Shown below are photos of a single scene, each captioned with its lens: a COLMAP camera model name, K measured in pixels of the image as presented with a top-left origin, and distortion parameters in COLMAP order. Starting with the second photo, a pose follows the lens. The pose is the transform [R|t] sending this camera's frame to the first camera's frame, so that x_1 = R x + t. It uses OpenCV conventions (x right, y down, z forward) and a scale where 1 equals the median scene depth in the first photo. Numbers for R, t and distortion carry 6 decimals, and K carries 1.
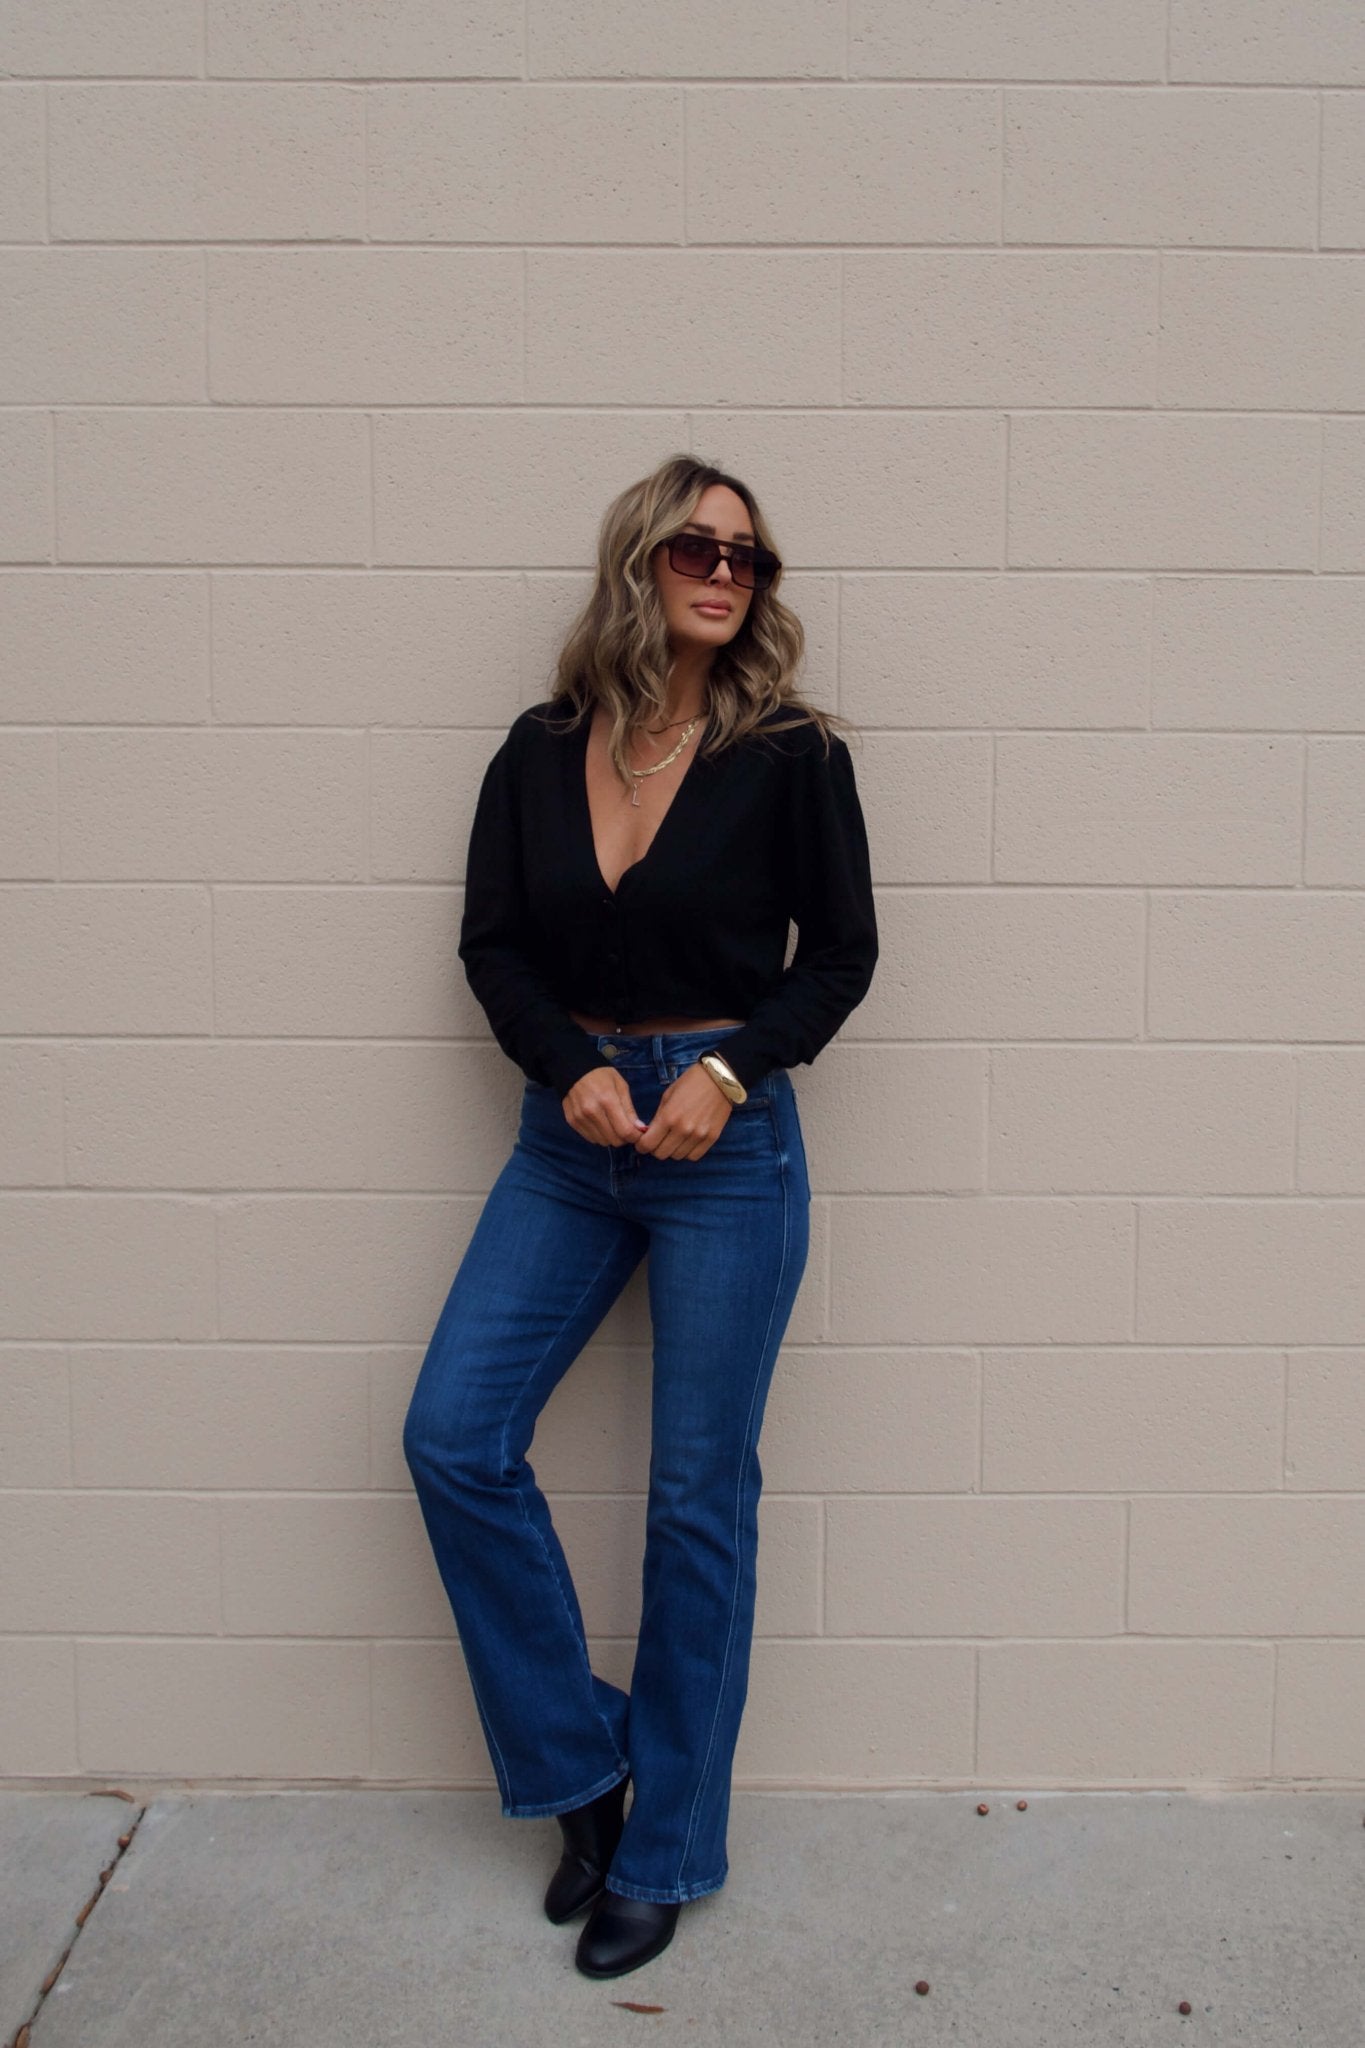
lens RADIAL K [[4912.2, 0, 688.2], [0, 4912.2, 1084.8], [0, 0, 1]] dist [-0.012353, -0.183406]
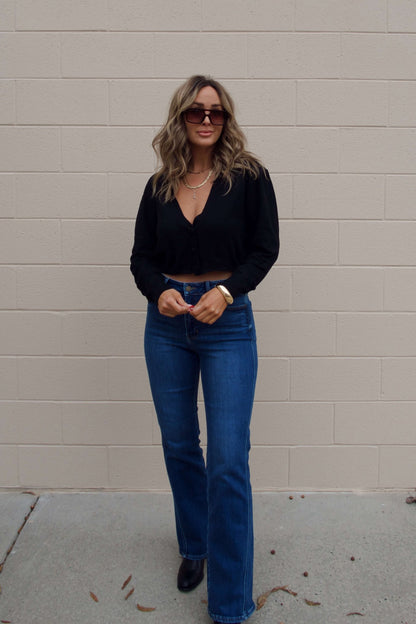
lens RADIAL K [[2723.6, 0, 157.7], [0, 2723.6, 312.0], [0, 0, 1]] dist [-0.107318, 2.821513]
pose [[0.999948, -0.001143, -0.010145, -0.011342], [0.001104, 0.999992, -0.003830, 0.029188], [0.010149, 0.003818, 0.999941, -0.839925]]
